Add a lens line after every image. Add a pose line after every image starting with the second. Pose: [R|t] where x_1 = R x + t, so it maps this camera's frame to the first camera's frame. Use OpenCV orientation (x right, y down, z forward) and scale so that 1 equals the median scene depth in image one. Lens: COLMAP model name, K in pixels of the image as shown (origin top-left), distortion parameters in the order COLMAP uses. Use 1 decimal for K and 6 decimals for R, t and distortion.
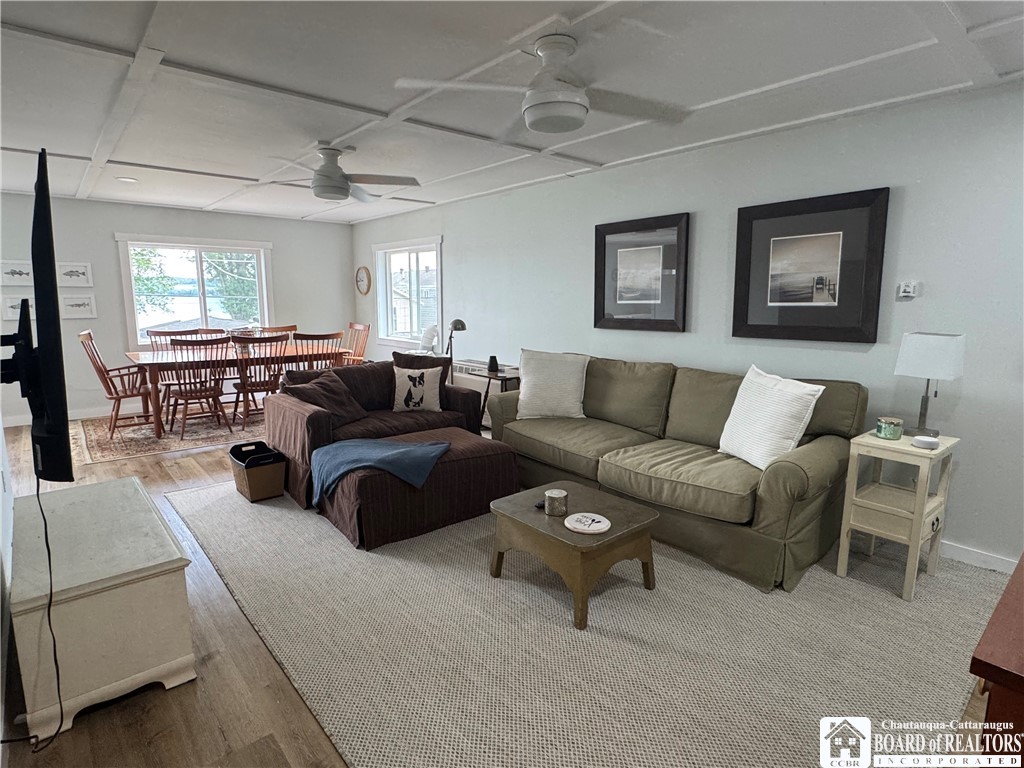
lens RADIAL K [[551.8, 0, 514.0], [0, 551.8, 380.7], [0, 0, 1]] dist [-0.000128, -0.001191]
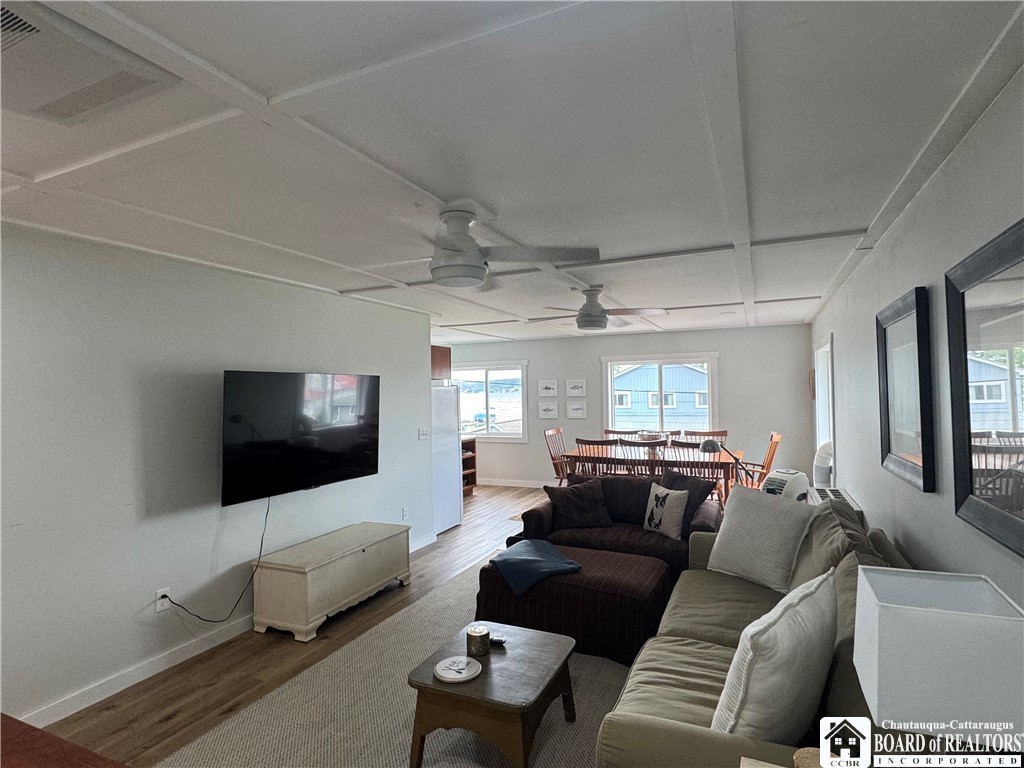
lens RADIAL K [[551.8, 0, 505.8], [0, 551.8, 378.9], [0, 0, 1]] dist [-0.000128, -0.001191]
pose [[0.411985, -0.030844, -0.910669, 0.586803], [-0.121498, 0.988643, -0.088450, -0.091650], [0.903054, 0.147085, 0.403558, 0.342584]]
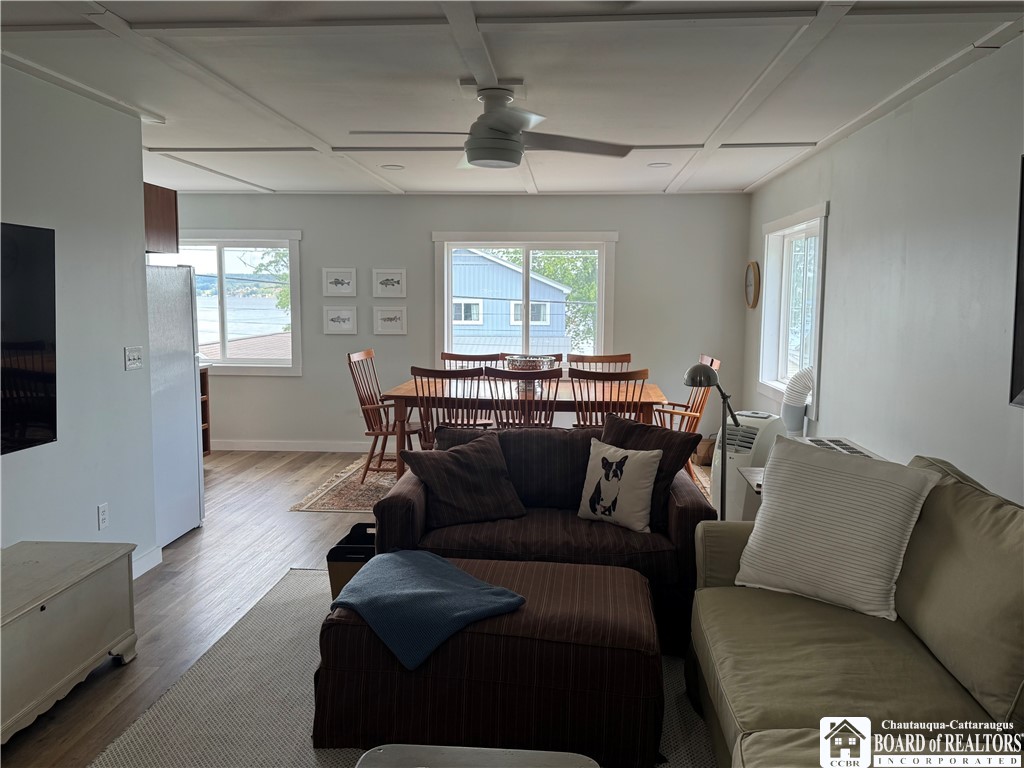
lens RADIAL K [[830.5, 0, 508.8], [0, 830.5, 380.1], [0, 0, 1]] dist [0.072656, -0.061169]
pose [[0.702530, 0.071732, -0.708030, 0.339424], [-0.114237, 0.993372, -0.012709, -0.066775], [0.702425, 0.089812, 0.706068, 0.321392]]
